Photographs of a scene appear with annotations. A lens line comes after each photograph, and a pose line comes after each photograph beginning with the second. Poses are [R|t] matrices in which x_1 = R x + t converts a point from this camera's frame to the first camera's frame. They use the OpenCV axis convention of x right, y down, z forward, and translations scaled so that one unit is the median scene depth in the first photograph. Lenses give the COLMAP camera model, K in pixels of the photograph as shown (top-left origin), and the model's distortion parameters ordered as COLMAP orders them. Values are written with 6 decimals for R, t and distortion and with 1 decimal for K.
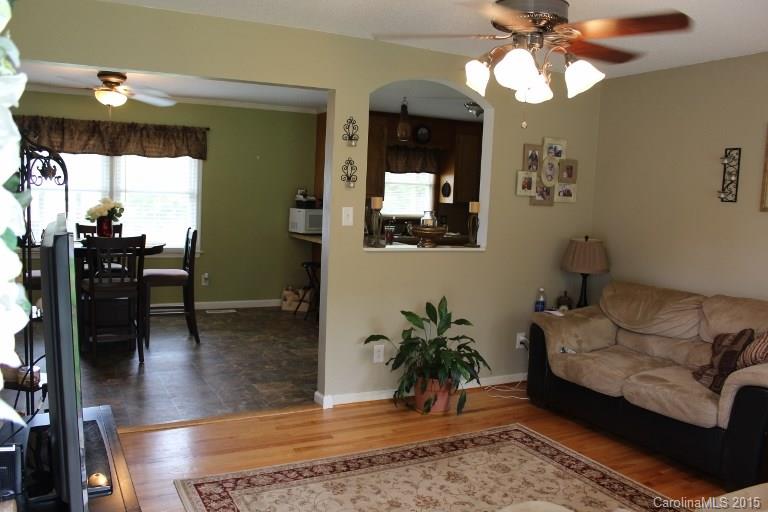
lens RADIAL K [[641.2, 0, 379.4], [0, 641.2, 257.5], [0, 0, 1]] dist [-0.168366, 0.142983]
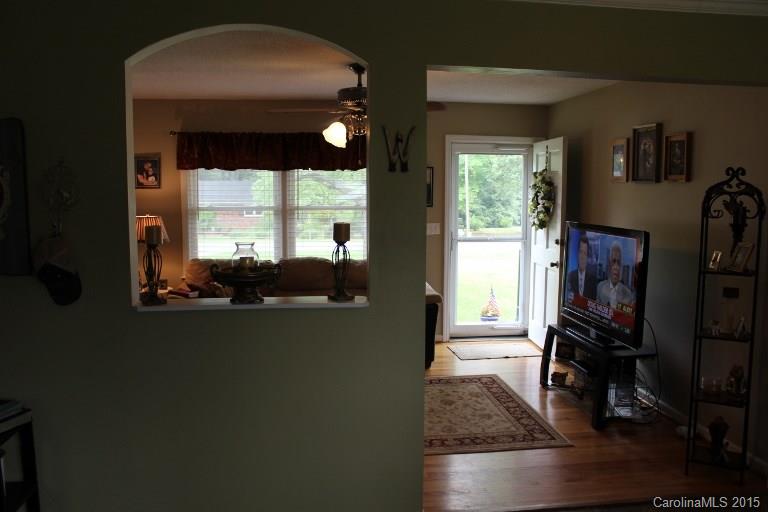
lens RADIAL K [[641.2, 0, 379.4], [0, 641.2, 257.5], [0, 0, 1]] dist [-0.168366, 0.142983]
pose [[-0.933227, -0.082701, 0.349640, -0.269445], [-0.007358, 0.977343, 0.211532, -0.197300], [-0.359212, 0.194835, -0.912692, 1.597752]]
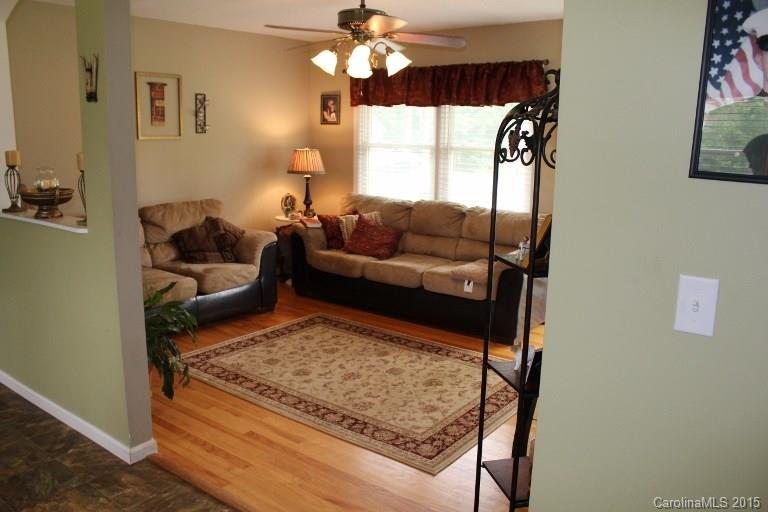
lens RADIAL K [[641.2, 0, 379.4], [0, 641.2, 257.5], [0, 0, 1]] dist [-0.168366, 0.142983]
pose [[-0.412793, -0.225252, 0.882532, -0.755158], [0.059495, 0.960200, 0.272903, -0.149587], [-0.908880, 0.165159, -0.382963, 0.993725]]
